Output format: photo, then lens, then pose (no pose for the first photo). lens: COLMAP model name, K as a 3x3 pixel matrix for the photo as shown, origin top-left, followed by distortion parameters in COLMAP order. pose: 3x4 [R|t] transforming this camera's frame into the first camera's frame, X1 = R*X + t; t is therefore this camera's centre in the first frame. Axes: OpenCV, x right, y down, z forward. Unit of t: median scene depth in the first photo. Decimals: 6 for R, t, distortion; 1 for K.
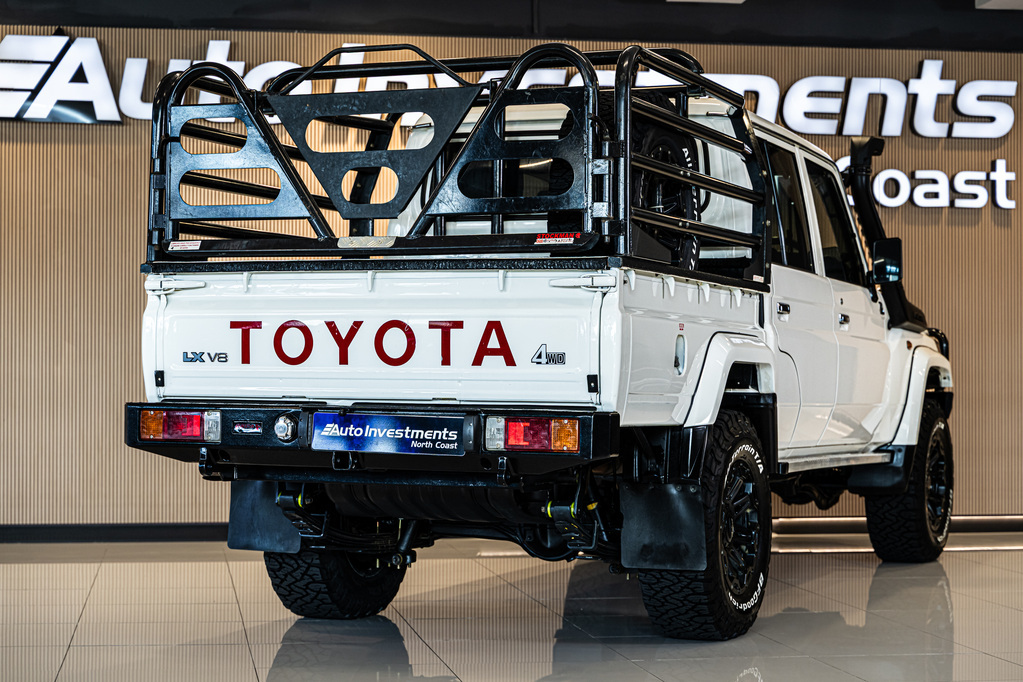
lens RADIAL K [[2058.1, 0, 512.6], [0, 2058.1, 344.3], [0, 0, 1]] dist [-0.012823, 0.000000]
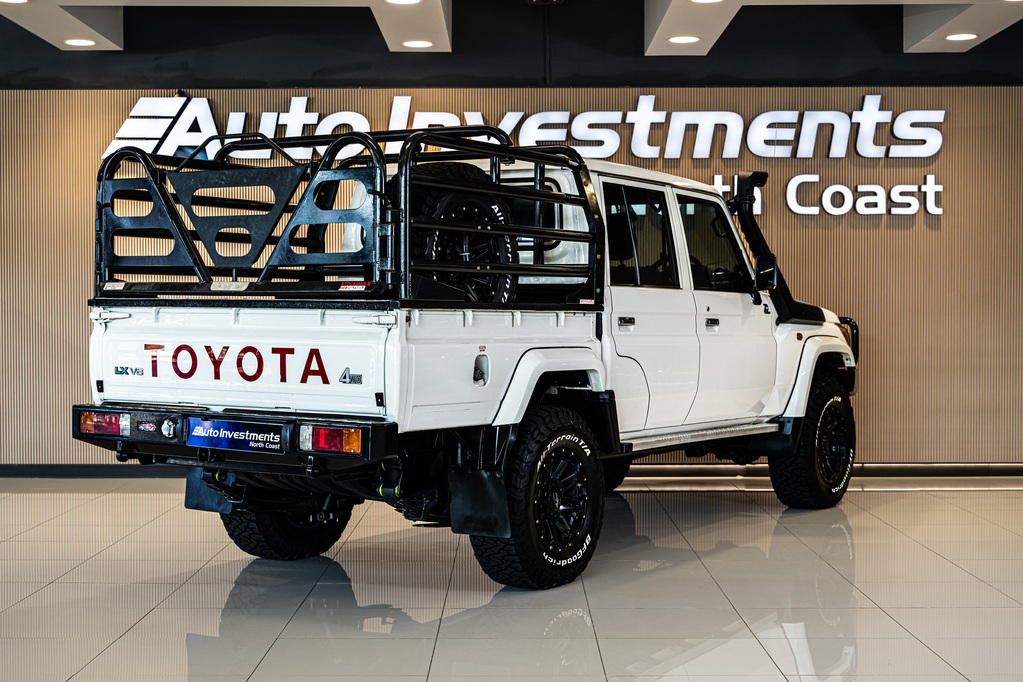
lens RADIAL K [[1589.3, 0, 510.1], [0, 1589.3, 336.1], [0, 0, 1]] dist [-0.001306, 0.000000]
pose [[0.986248, -0.000164, -0.165273, 0.230729], [0.006053, 0.999364, 0.035129, -0.044667], [0.165162, -0.035647, 0.985622, 0.030955]]
